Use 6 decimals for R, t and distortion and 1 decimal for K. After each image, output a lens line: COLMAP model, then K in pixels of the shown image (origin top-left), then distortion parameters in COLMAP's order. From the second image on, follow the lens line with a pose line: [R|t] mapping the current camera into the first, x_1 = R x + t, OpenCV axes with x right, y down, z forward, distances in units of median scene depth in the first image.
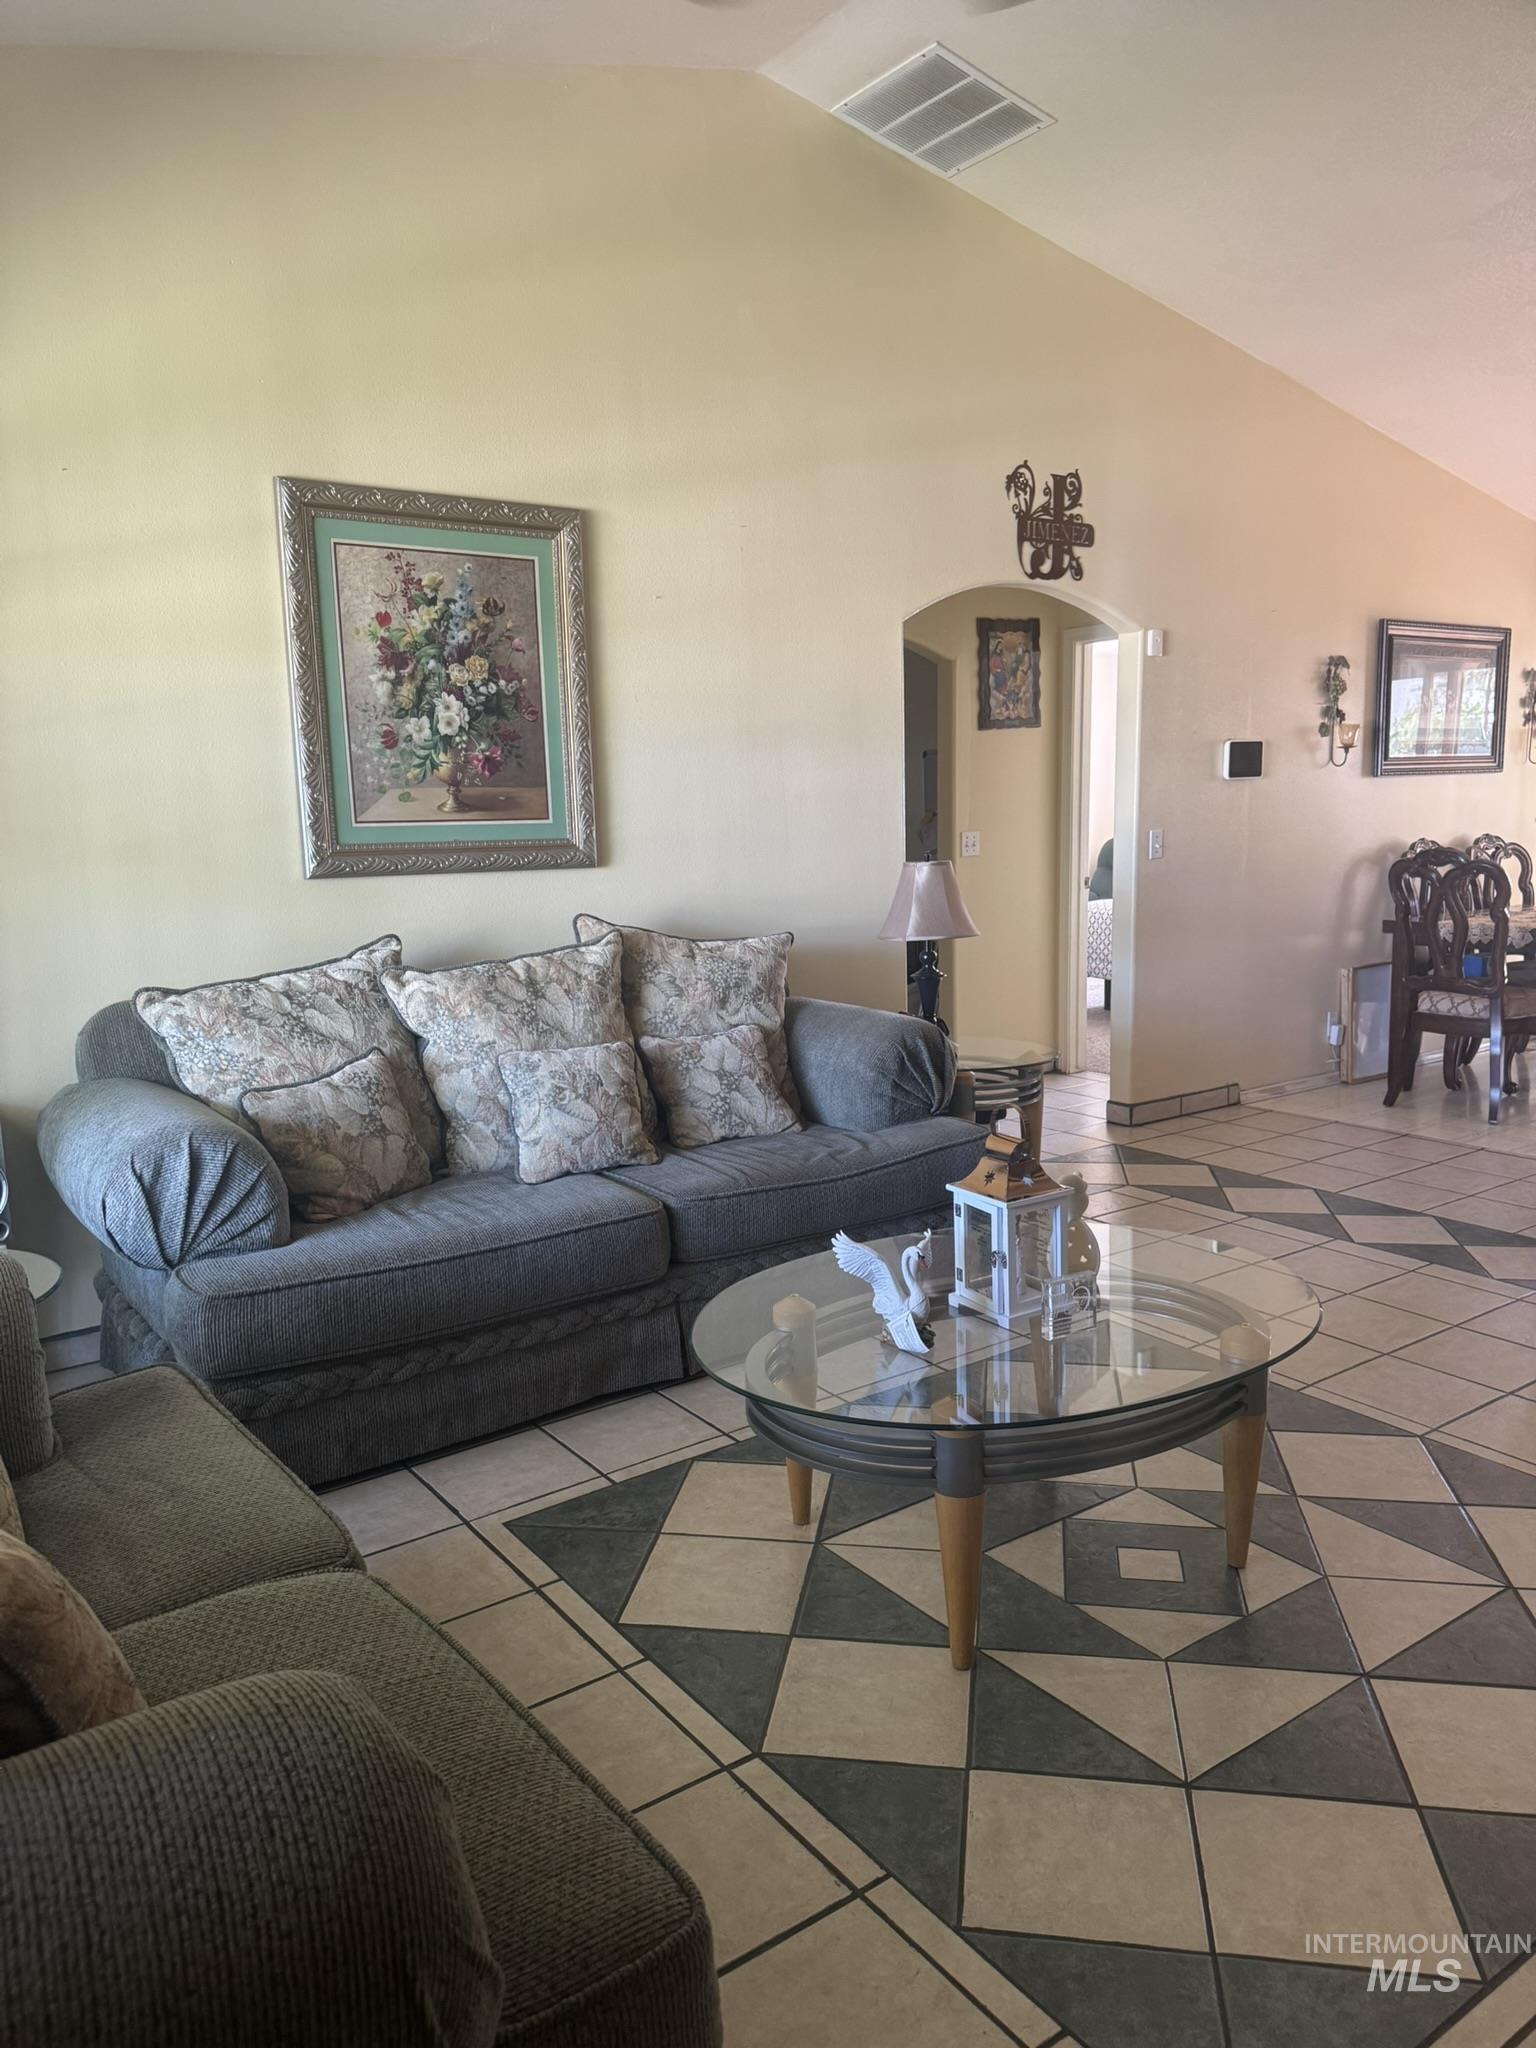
lens RADIAL K [[1460.3, 0, 747.9], [0, 1460.3, 1040.4], [0, 0, 1]] dist [0.111438, -0.123326]
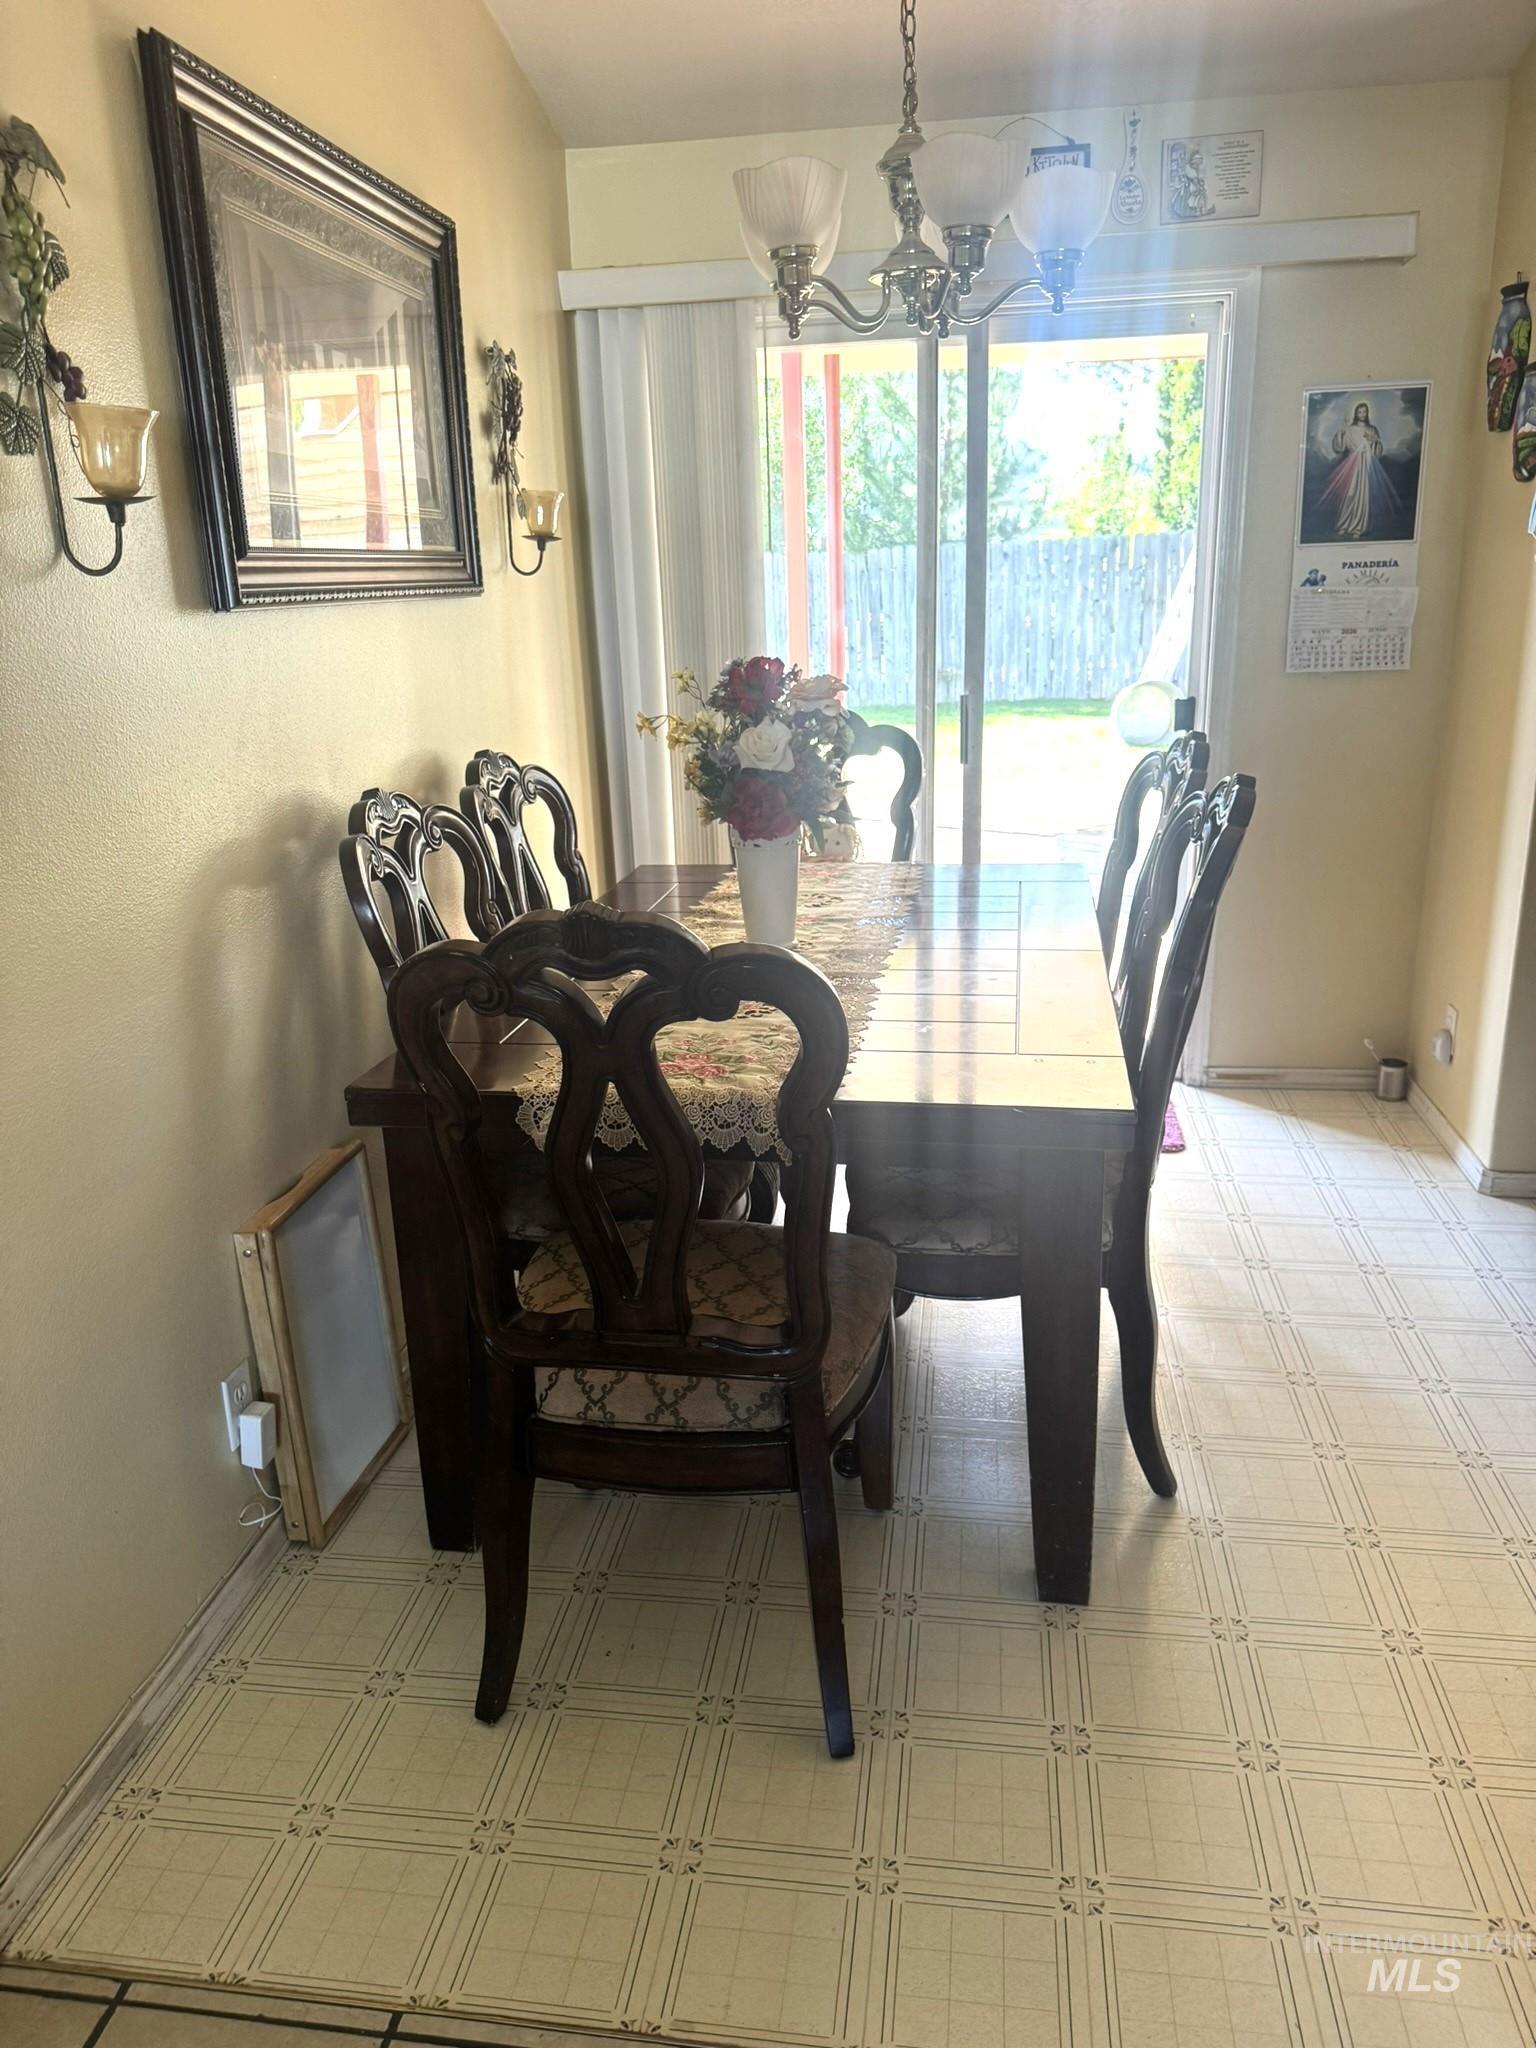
lens RADIAL K [[1460.3, 0, 786.6], [0, 1460.3, 1012.7], [0, 0, 1]] dist [0.111438, -0.123326]
pose [[0.685073, -0.197863, 0.701089, 0.275995], [0.123112, 0.980010, 0.156281, -0.132437], [-0.717996, -0.020751, 0.695738, 0.715855]]
